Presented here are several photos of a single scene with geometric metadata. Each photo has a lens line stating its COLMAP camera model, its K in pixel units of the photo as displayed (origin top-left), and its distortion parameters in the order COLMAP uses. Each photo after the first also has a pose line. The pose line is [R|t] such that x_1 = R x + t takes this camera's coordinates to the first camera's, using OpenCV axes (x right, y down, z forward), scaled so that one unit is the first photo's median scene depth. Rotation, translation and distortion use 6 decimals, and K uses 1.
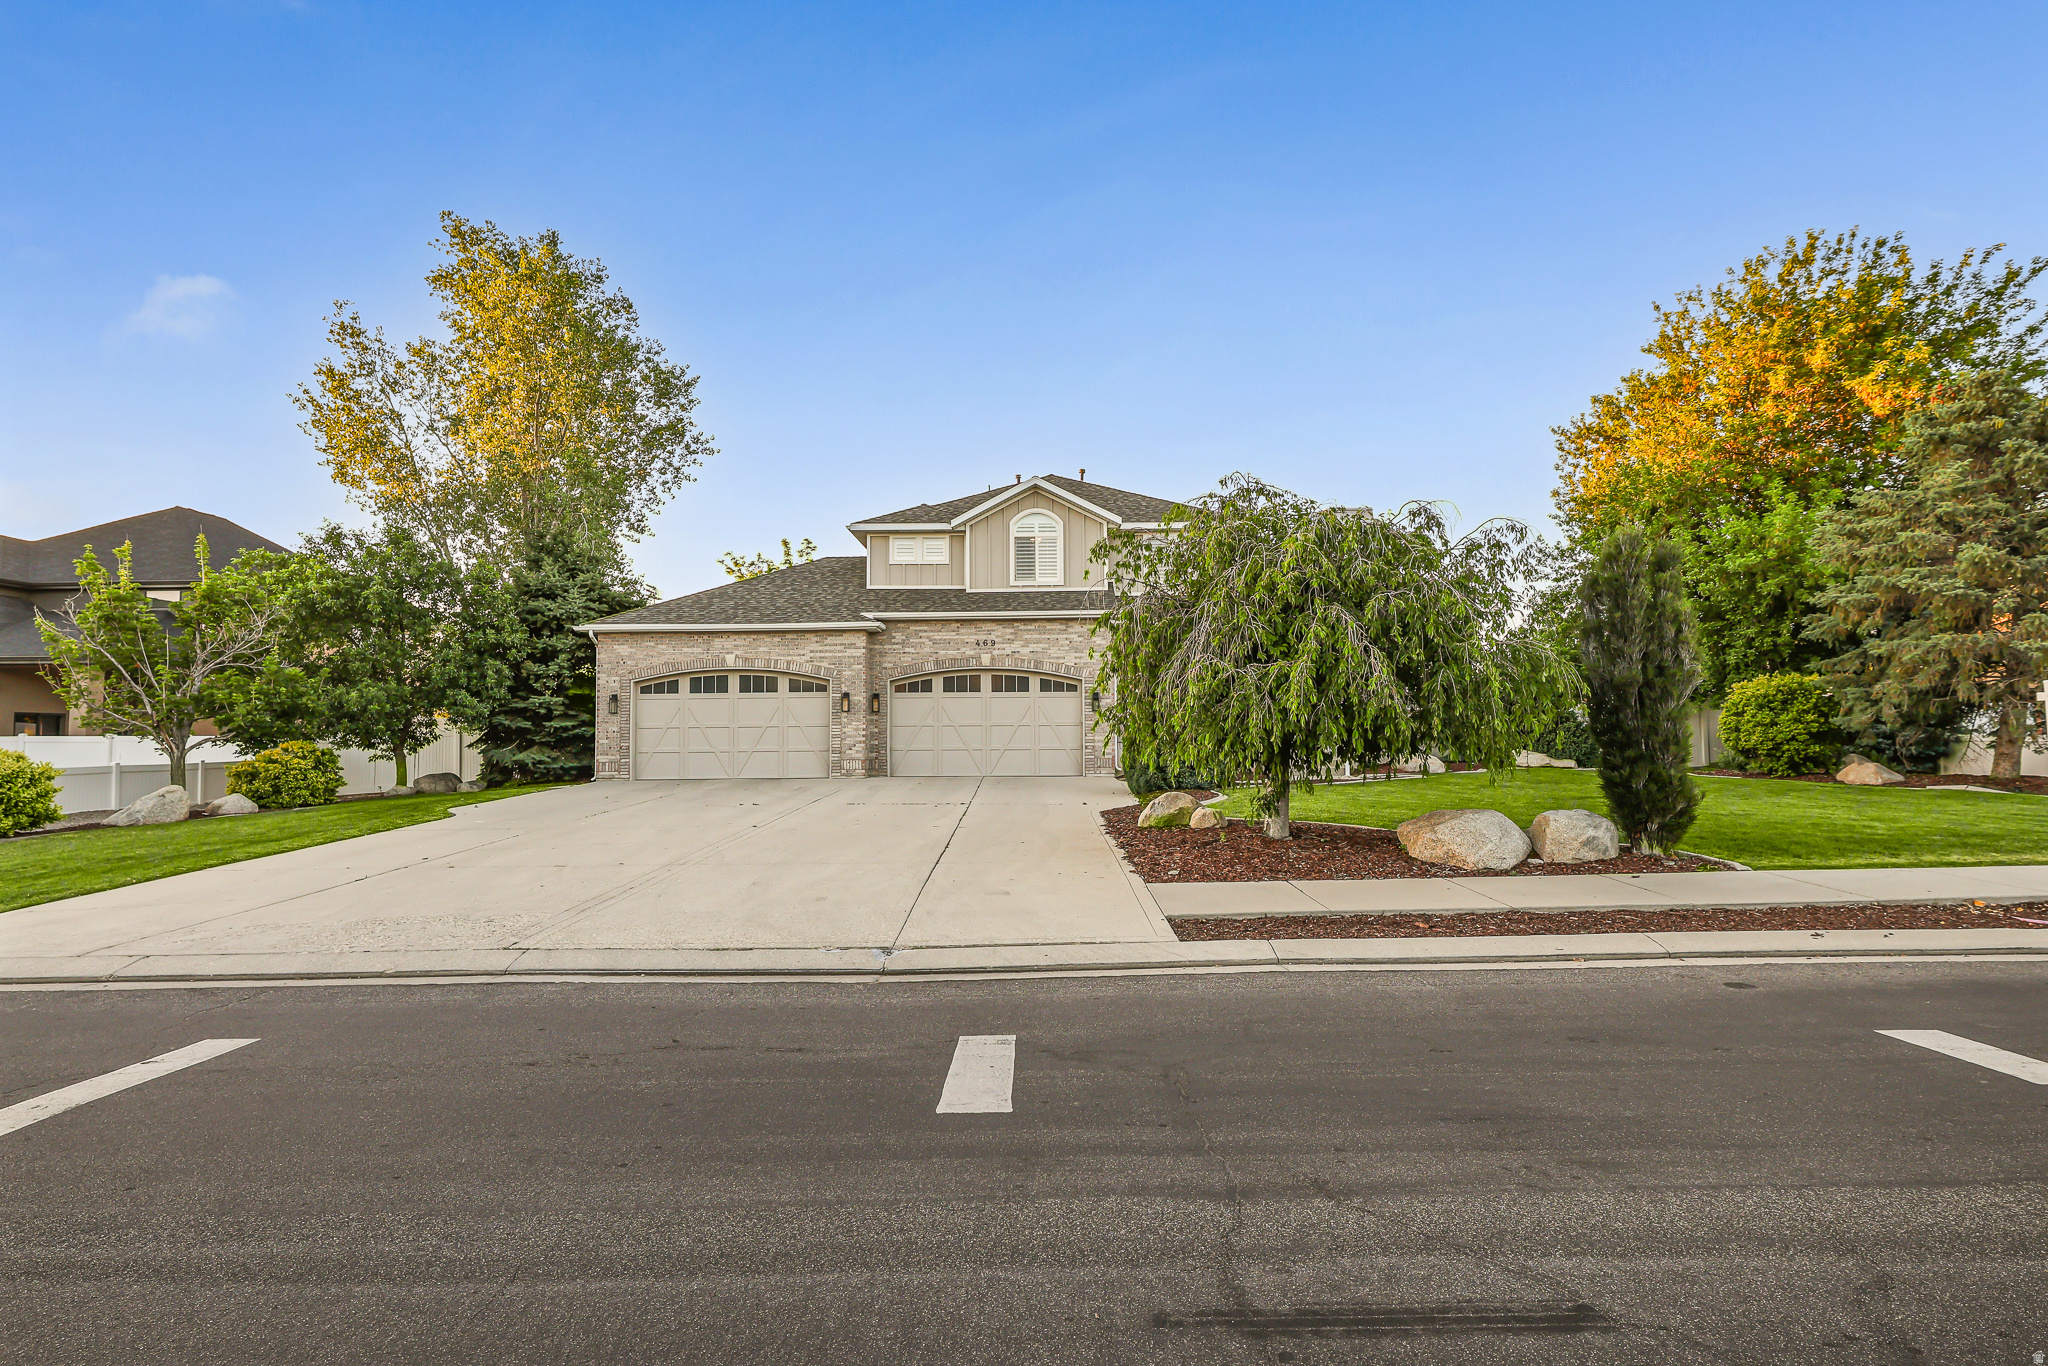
lens RADIAL K [[1045.1, 0, 1051.7], [0, 1045.1, 684.5], [0, 0, 1]] dist [0.001886, 0.000231]
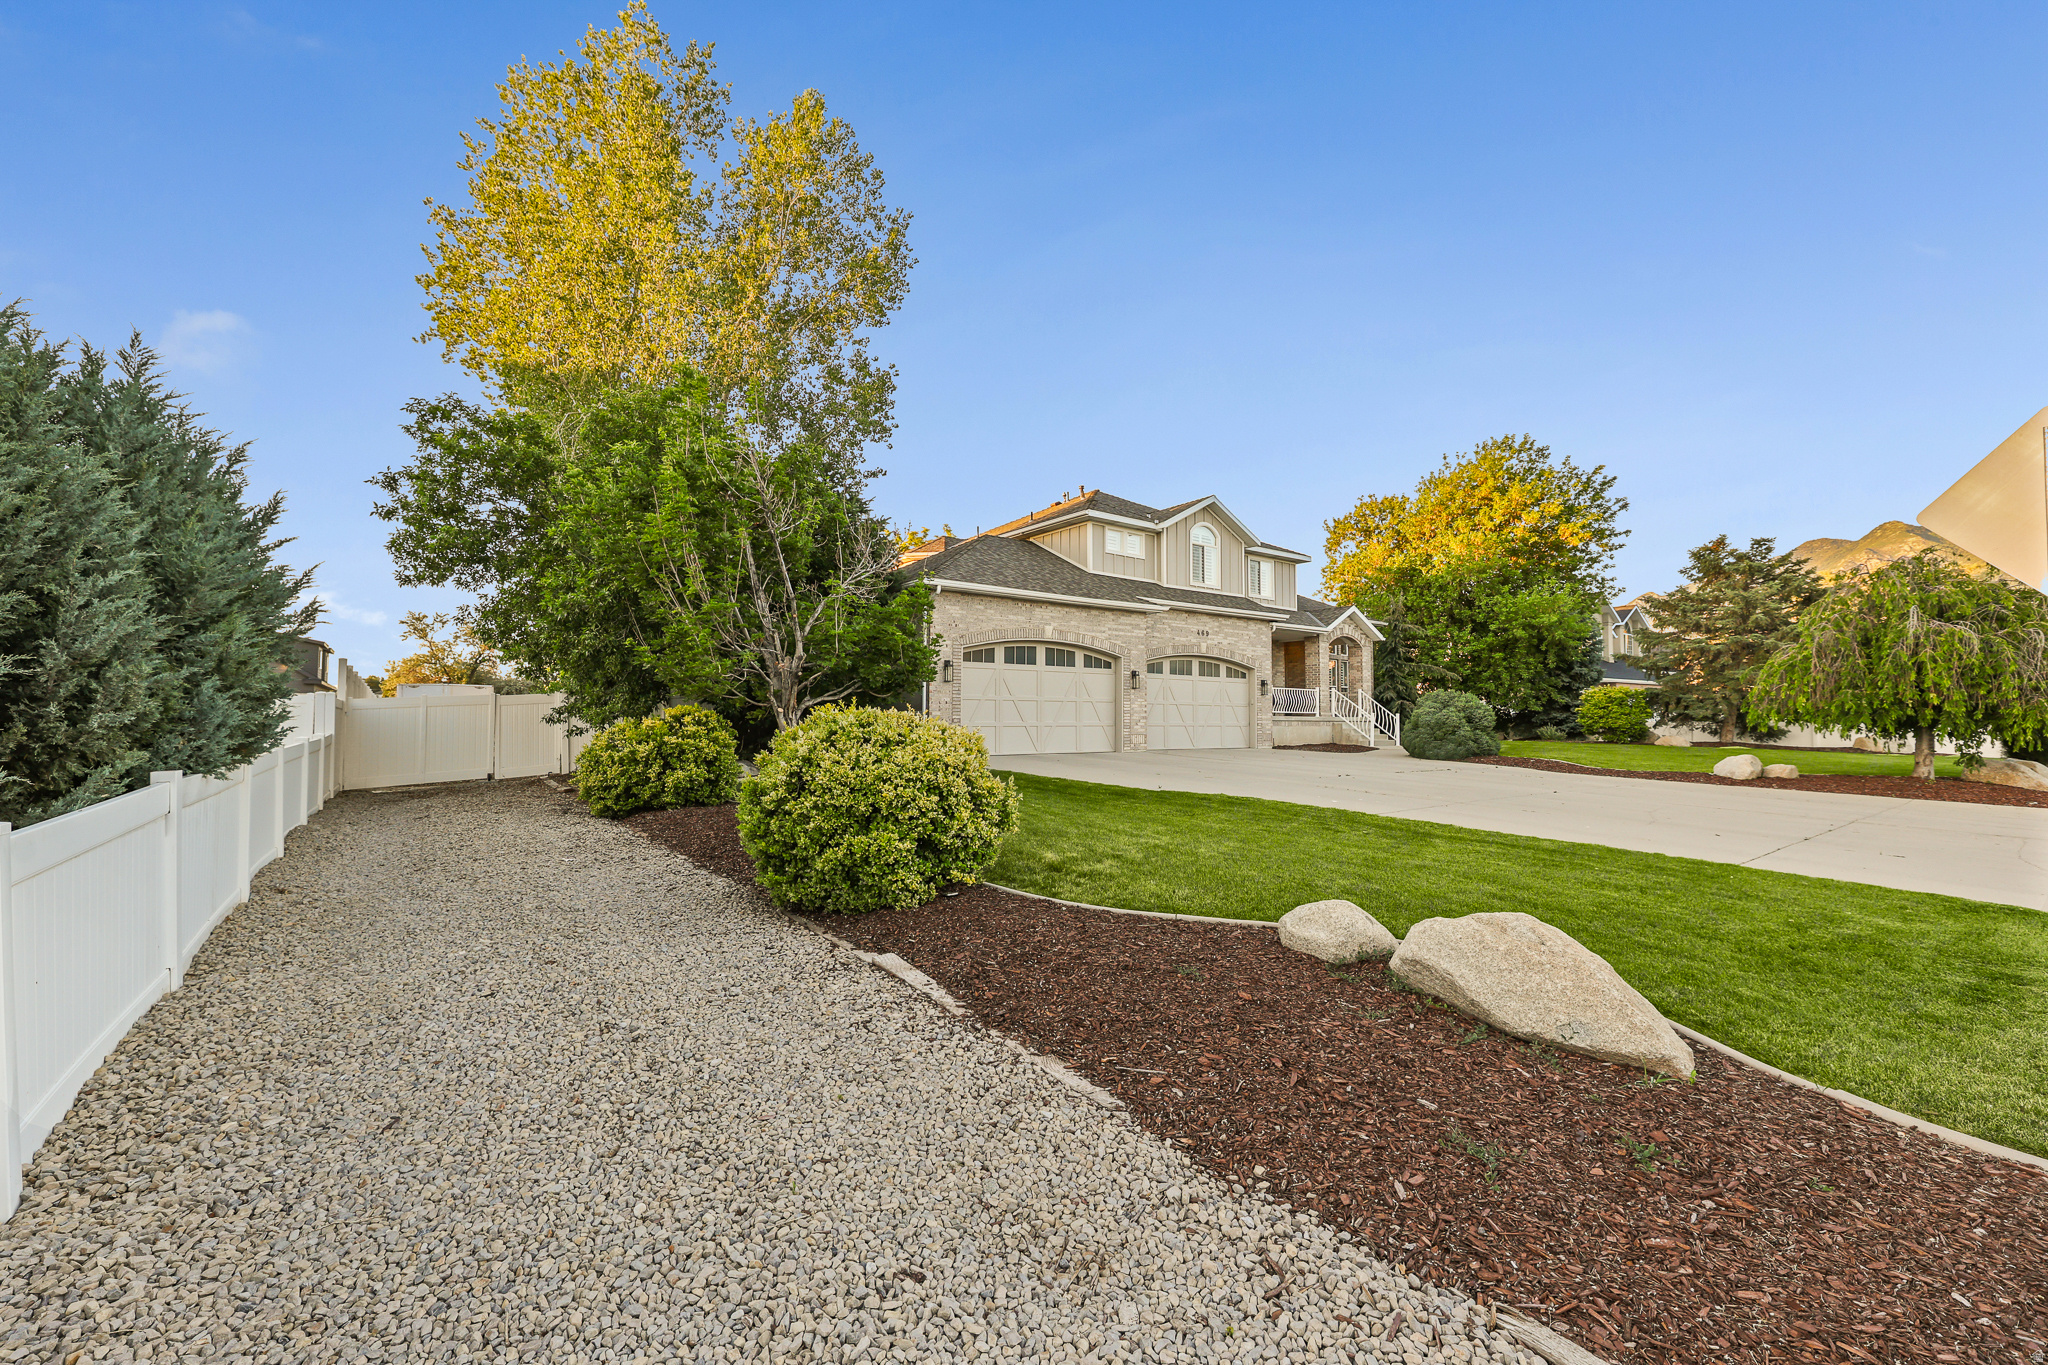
lens RADIAL K [[826.2, 0, 1030.3], [0, 826.2, 680.0], [0, 0, 1]] dist [-0.001965, -0.000382]
pose [[0.799649, 0.040411, 0.599106, -0.758730], [-0.041204, 0.999074, -0.012394, 0.030978], [-0.599052, -0.014775, 0.800574, 0.385225]]
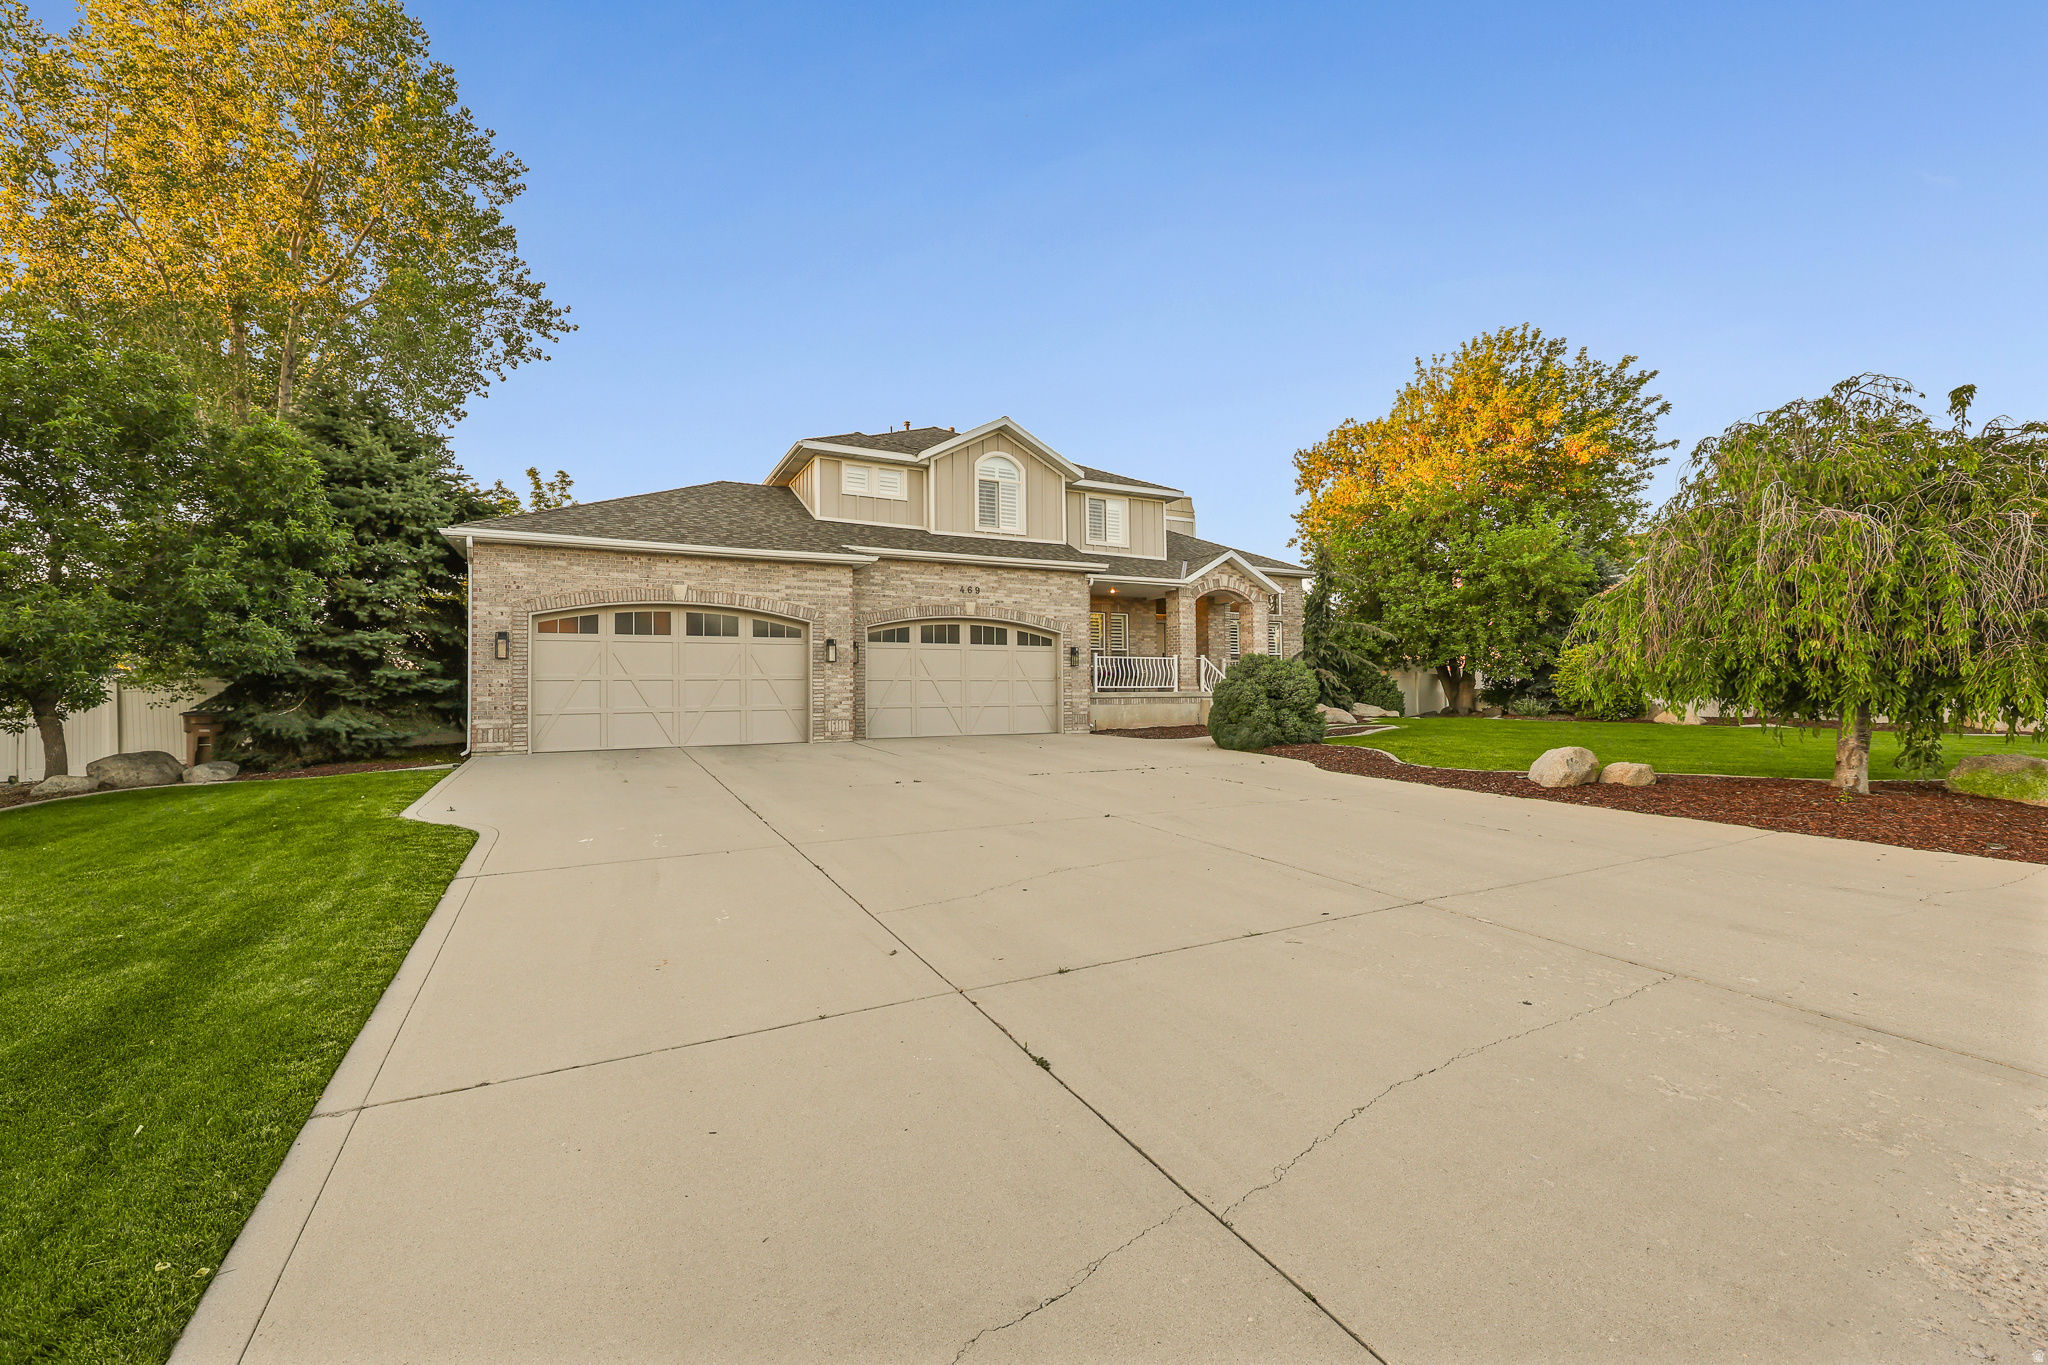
lens RADIAL K [[826.2, 0, 1030.3], [0, 826.2, 680.0], [0, 0, 1]] dist [-0.001965, -0.000382]
pose [[0.884787, 0.007143, 0.465942, -0.352535], [-0.019781, 0.999557, 0.022239, 0.021842], [-0.465576, -0.028894, 0.884536, 0.335155]]
